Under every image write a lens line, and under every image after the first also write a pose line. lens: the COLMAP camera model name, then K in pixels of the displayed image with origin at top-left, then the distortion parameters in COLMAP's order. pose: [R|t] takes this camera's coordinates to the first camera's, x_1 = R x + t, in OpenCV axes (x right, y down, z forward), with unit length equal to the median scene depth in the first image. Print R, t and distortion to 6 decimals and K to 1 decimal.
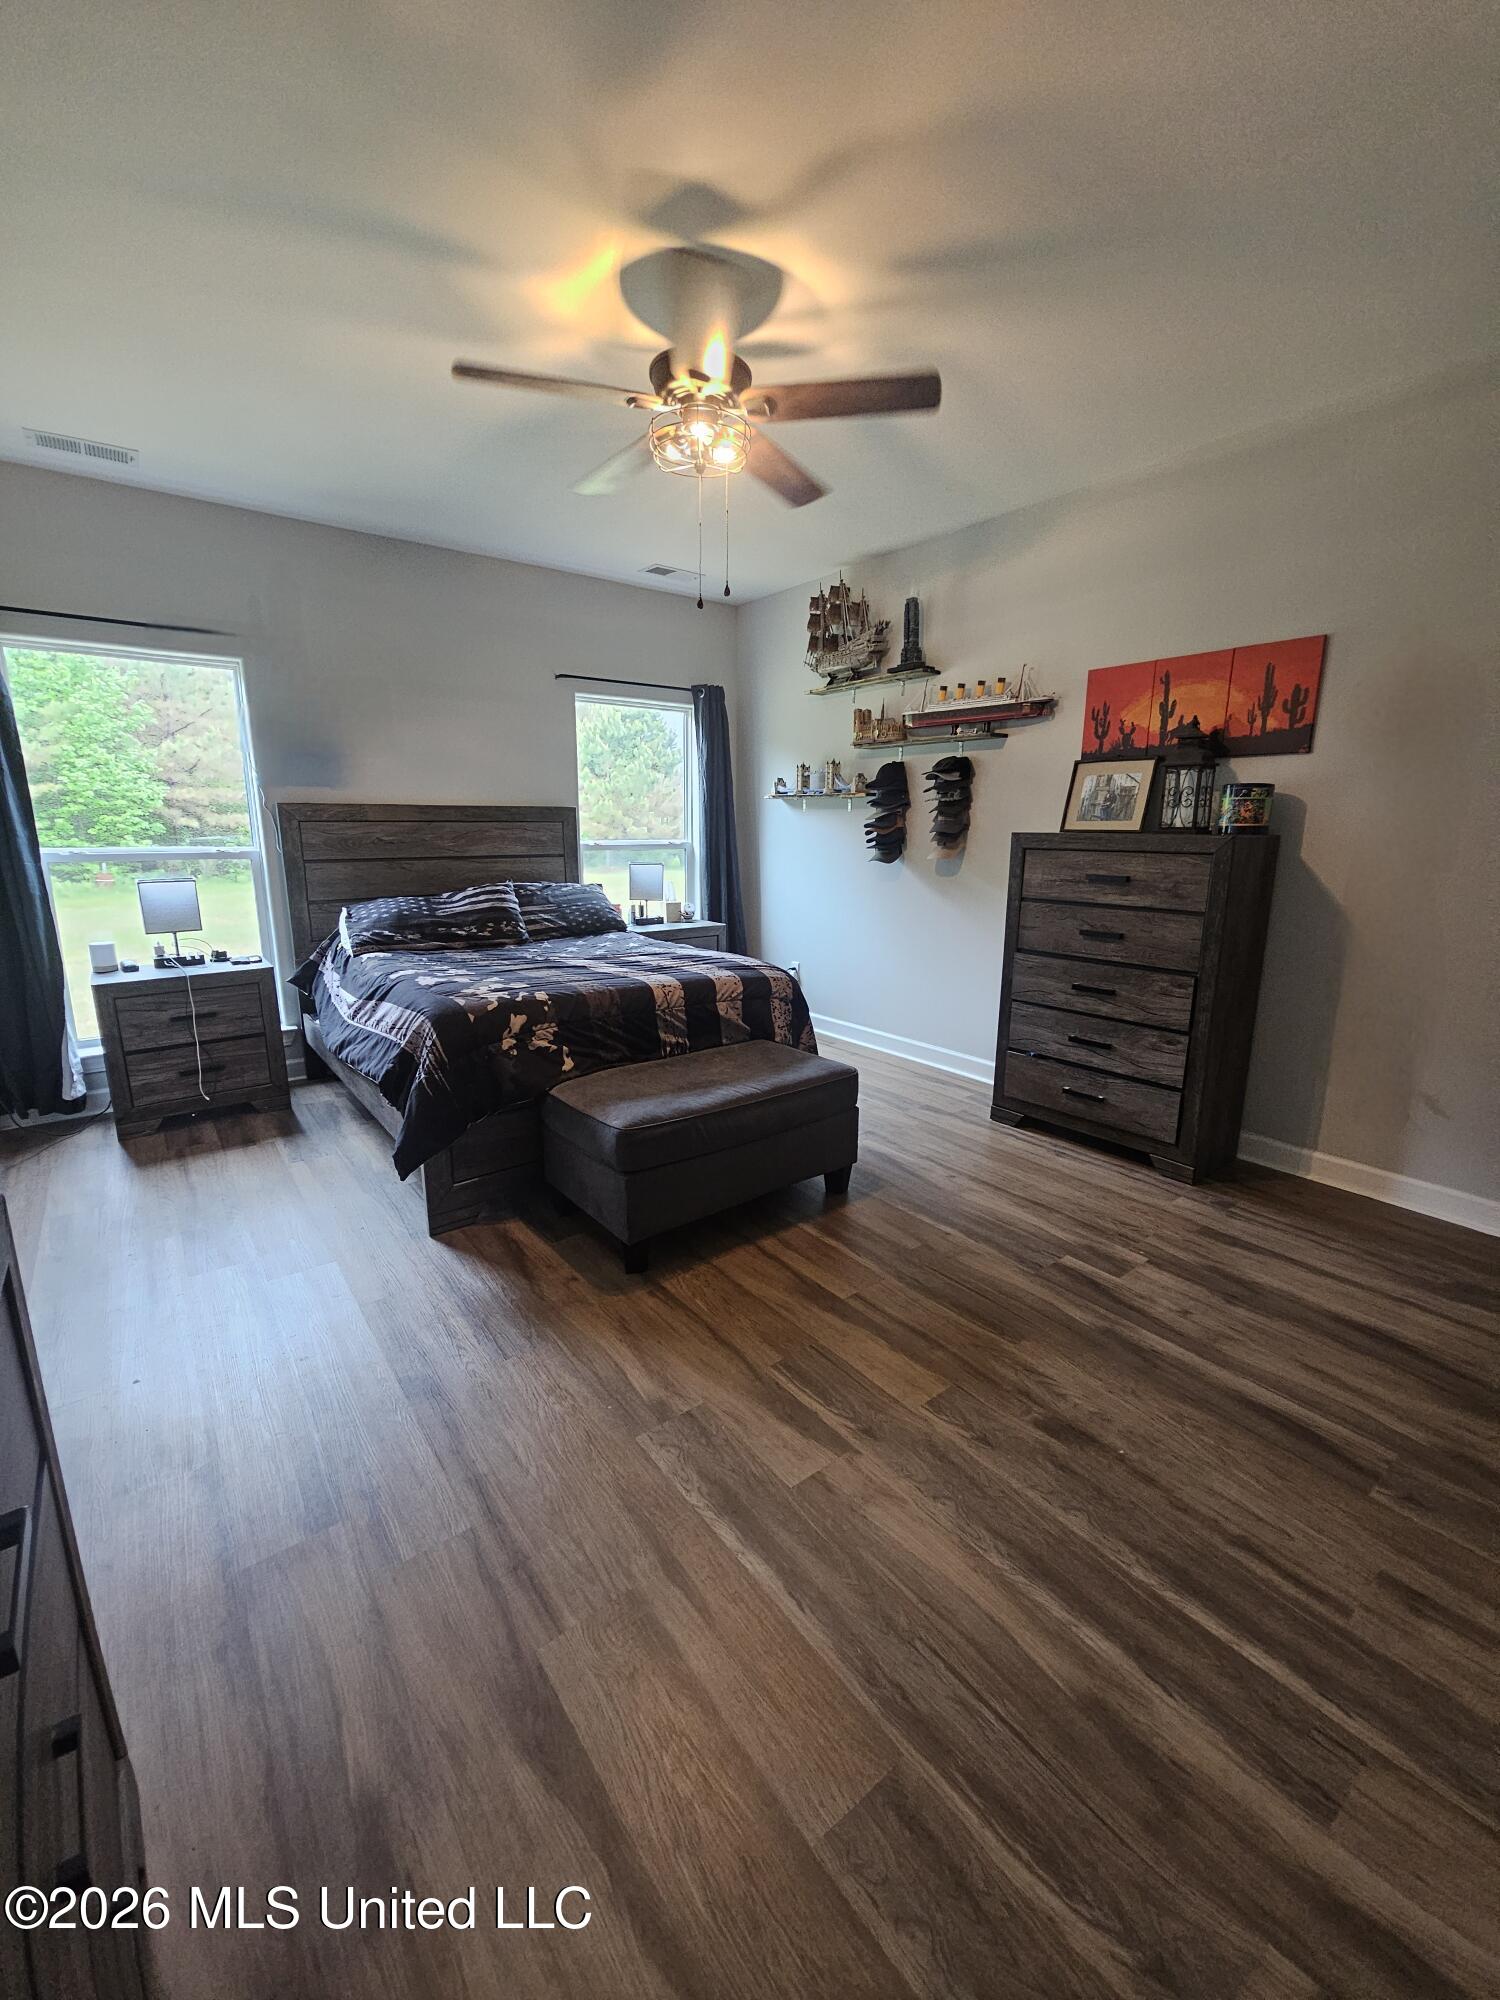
lens RADIAL K [[822.5, 0, 738.6], [0, 822.5, 999.3], [0, 0, 1]] dist [-0.000524, -0.003632]
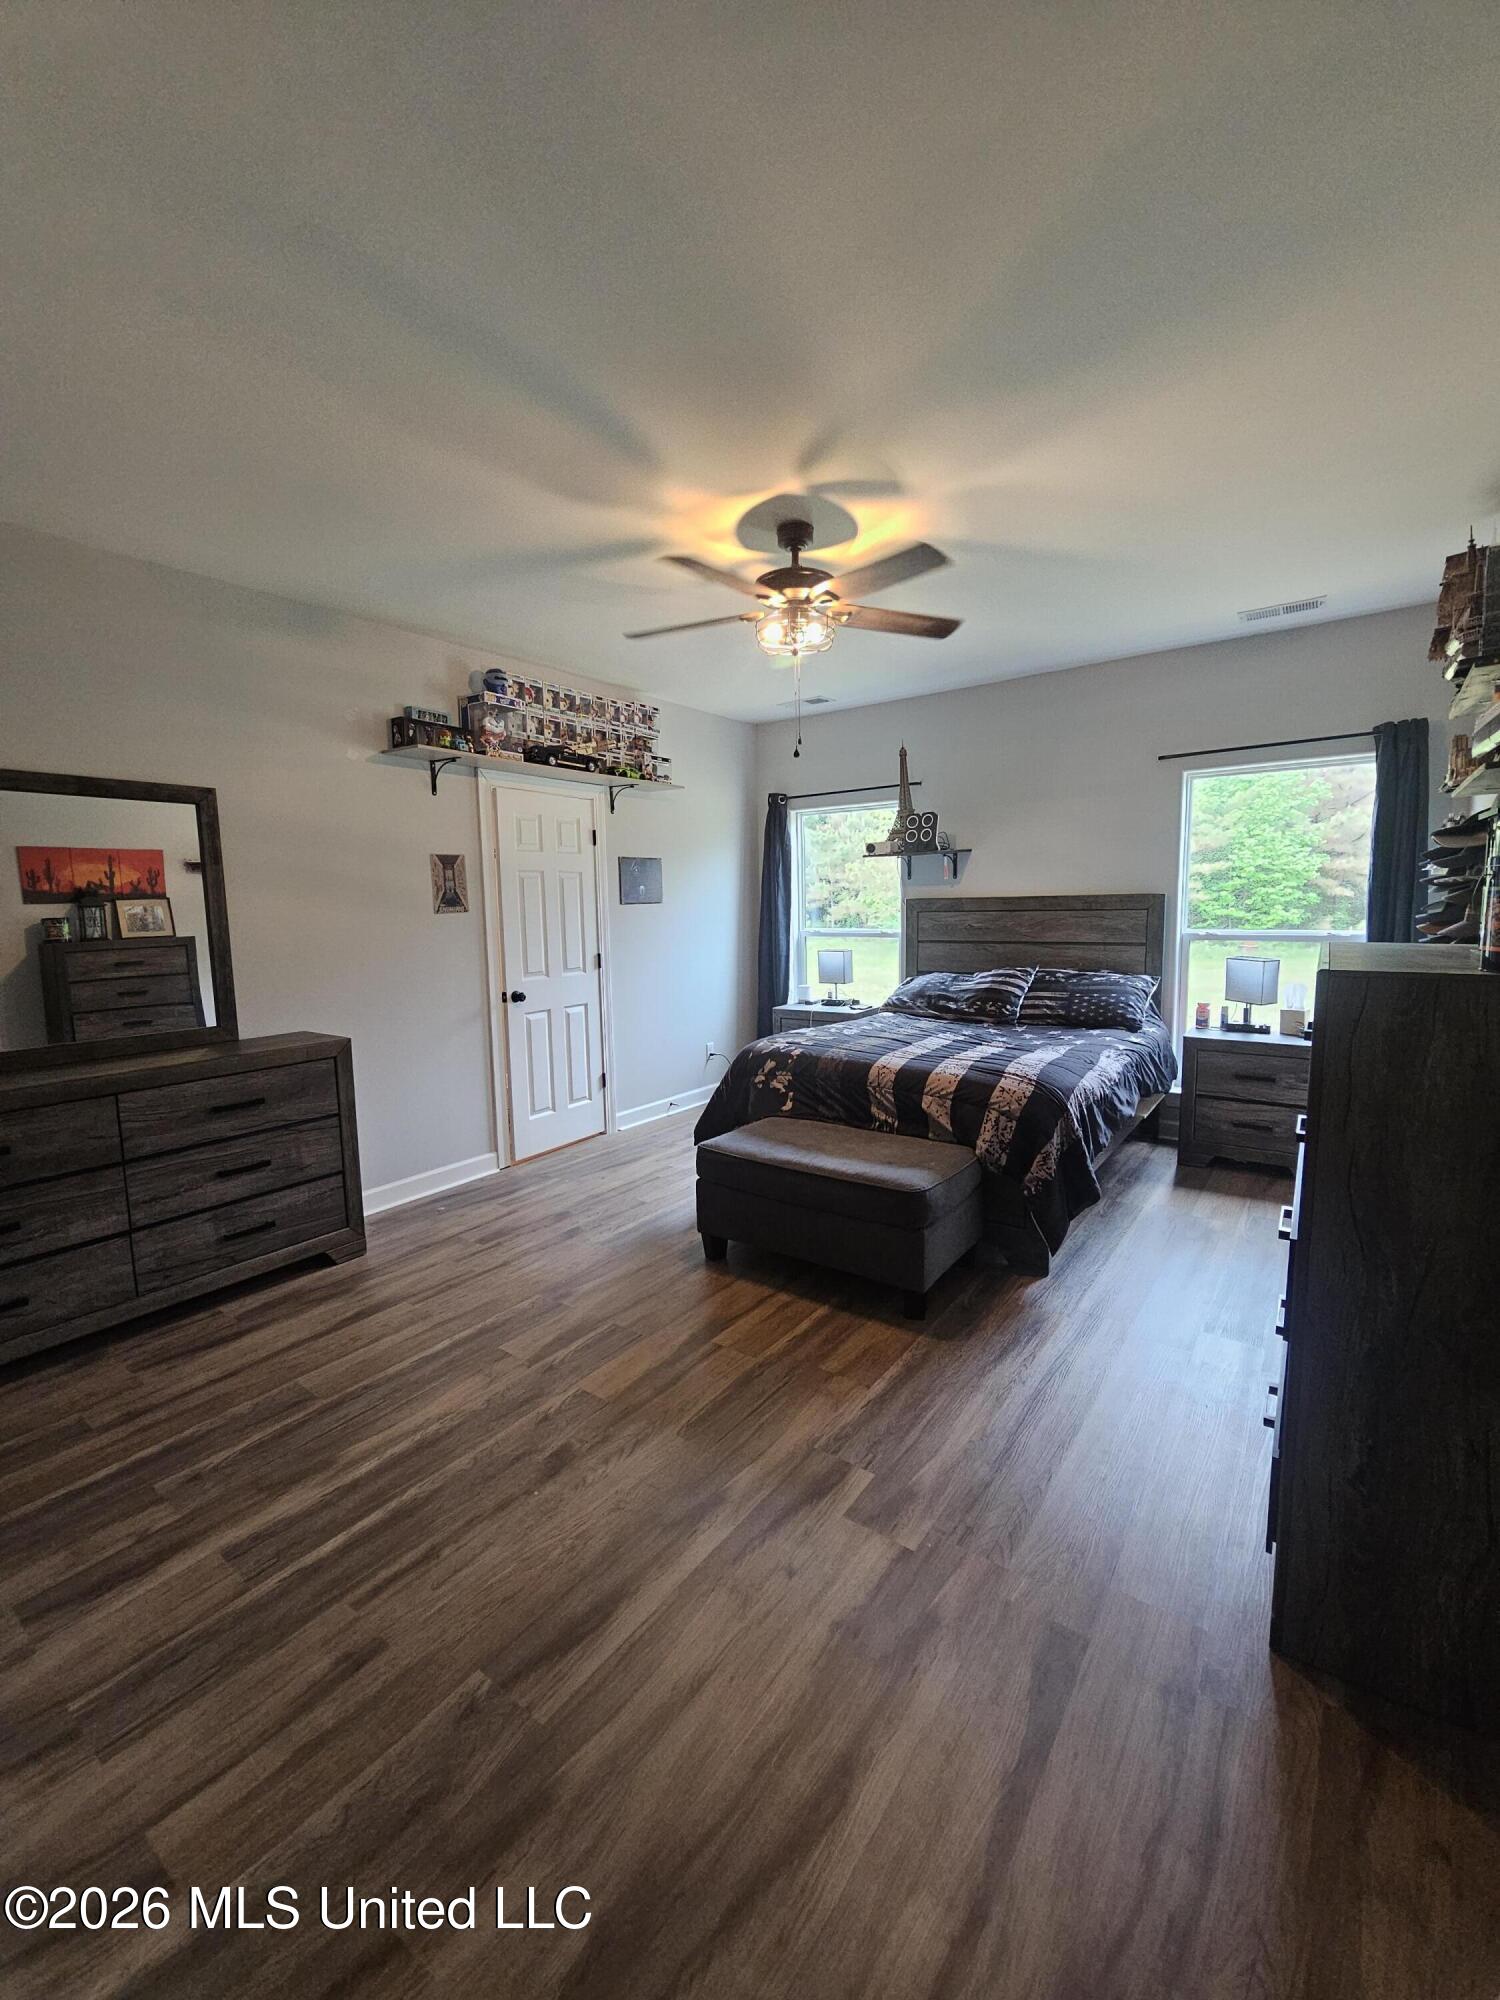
lens RADIAL K [[822.5, 0, 744.6], [0, 822.5, 999.4], [0, 0, 1]] dist [-0.000524, -0.003632]
pose [[0.270230, 0.107780, -0.956744, 1.096971], [-0.182608, 0.981415, 0.058982, -0.165033], [0.945320, 0.158770, 0.284890, 0.595170]]
